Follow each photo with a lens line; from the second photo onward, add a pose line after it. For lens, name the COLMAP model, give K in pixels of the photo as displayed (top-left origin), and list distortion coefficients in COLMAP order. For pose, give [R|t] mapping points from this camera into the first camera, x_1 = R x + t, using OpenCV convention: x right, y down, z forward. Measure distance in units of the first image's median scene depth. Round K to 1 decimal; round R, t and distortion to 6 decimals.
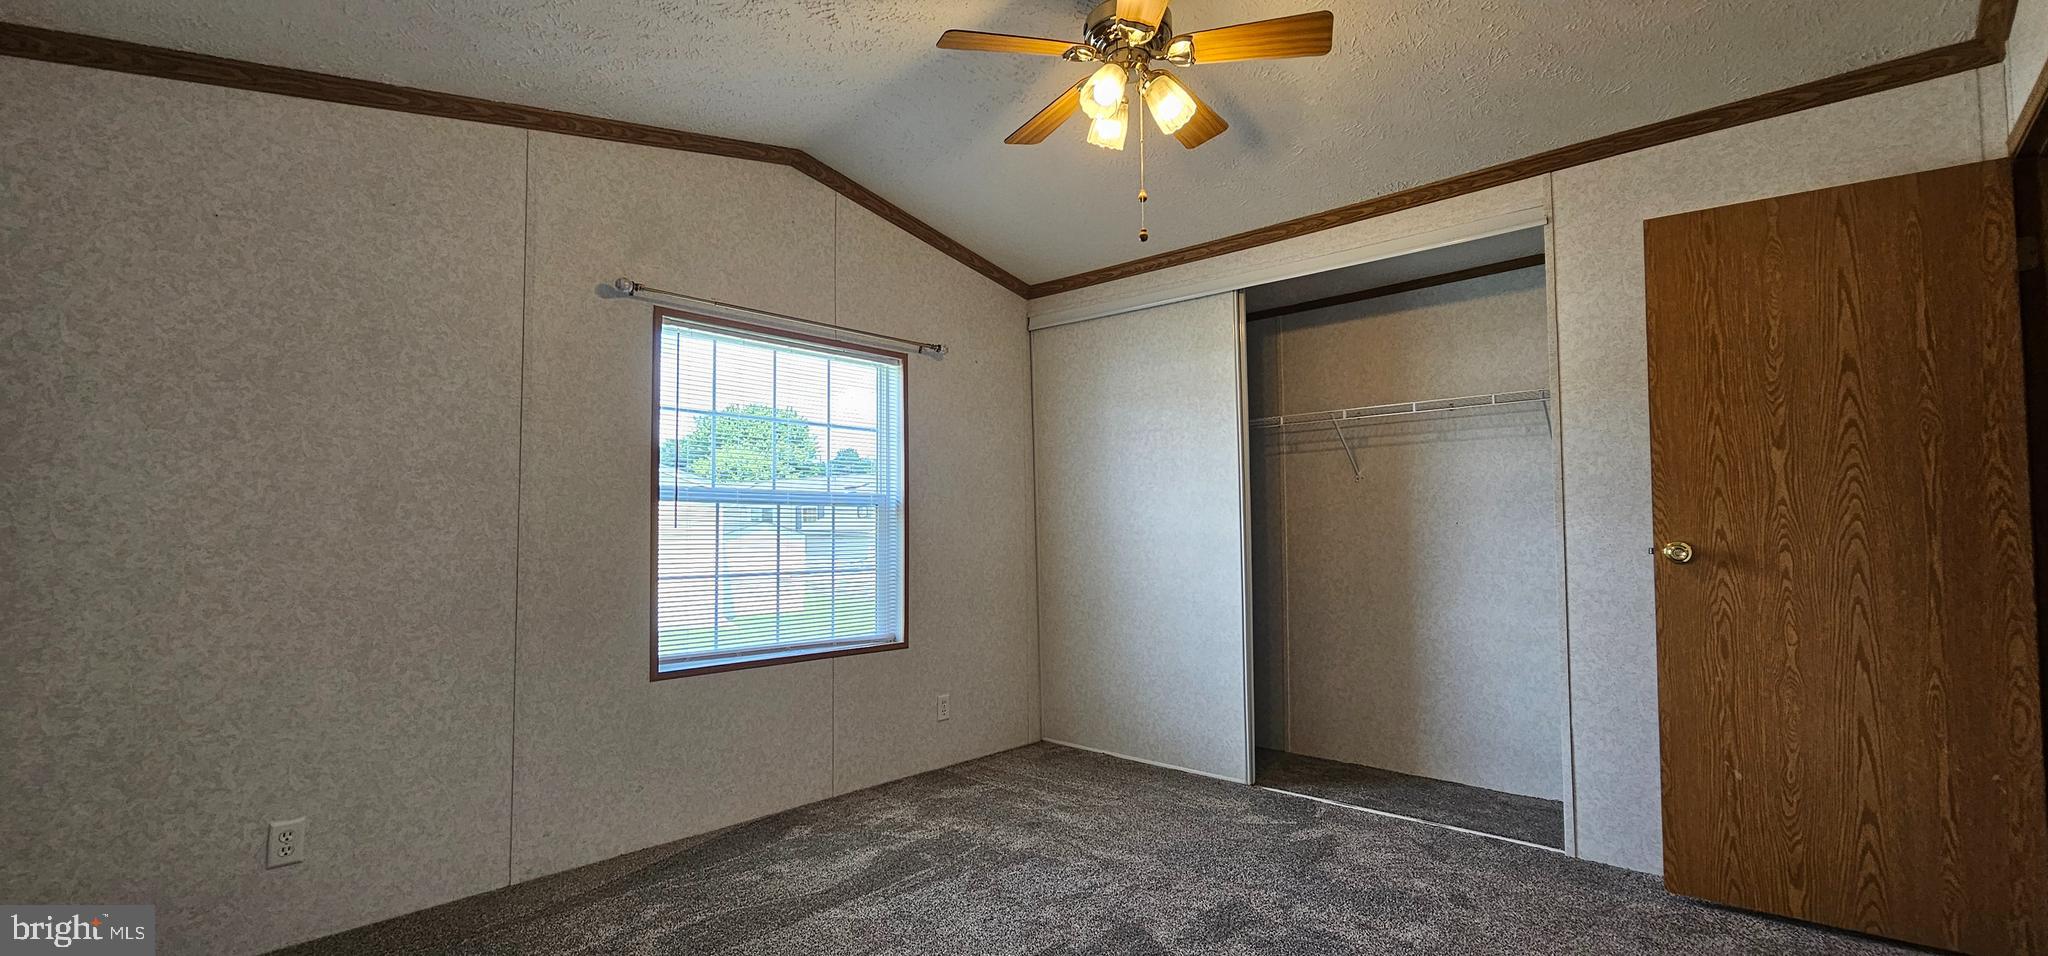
lens RADIAL K [[844.0, 0, 1024.0], [0, 844.0, 478.0], [0, 0, 1]] dist [0.000795, 0.000091]
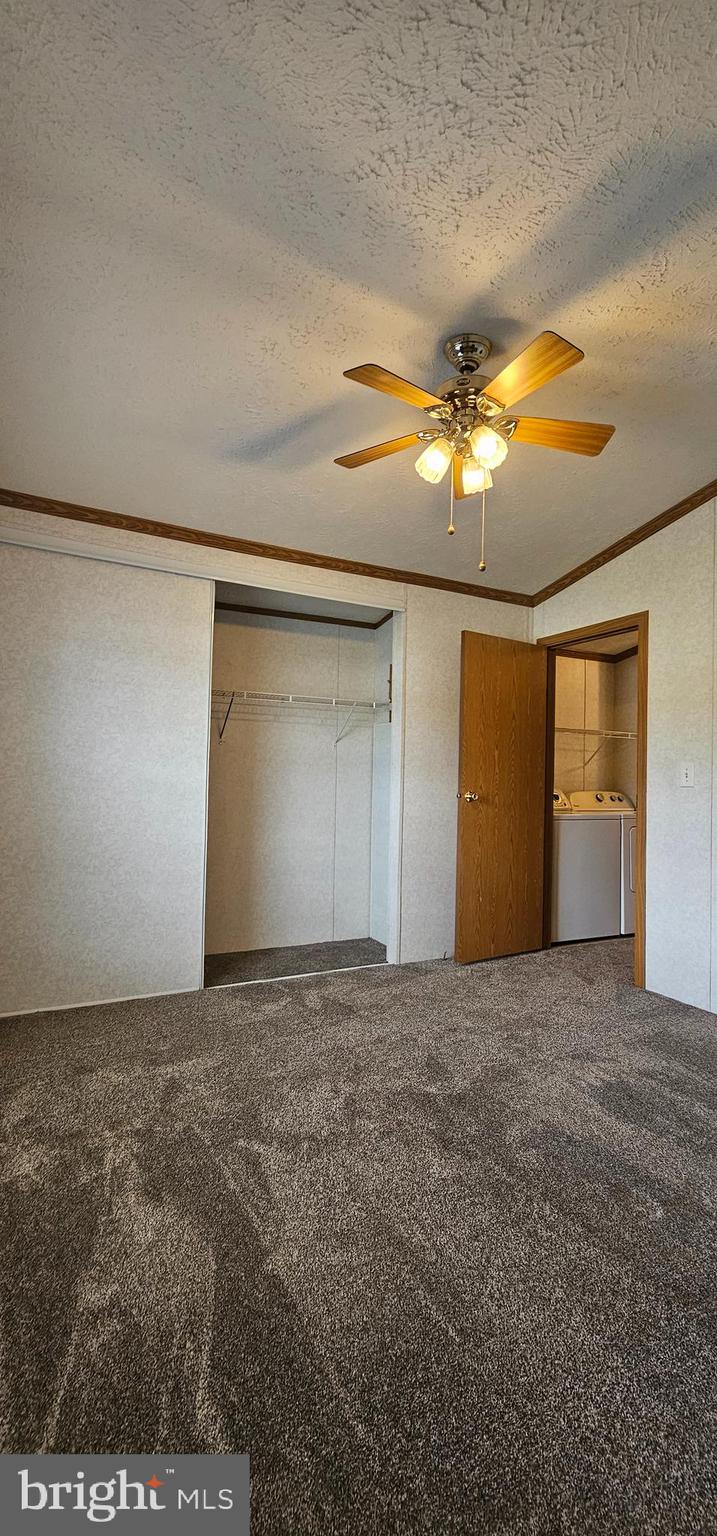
lens RADIAL K [[633.0, 0, 348.6], [0, 633.0, 753.5], [0, 0, 1]] dist [0.000795, 0.000091]
pose [[0.349144, 0.049571, 0.935757, -0.571864], [-0.079975, 0.996533, -0.022951, 0.031693], [-0.933650, -0.066824, 0.351898, 0.547304]]
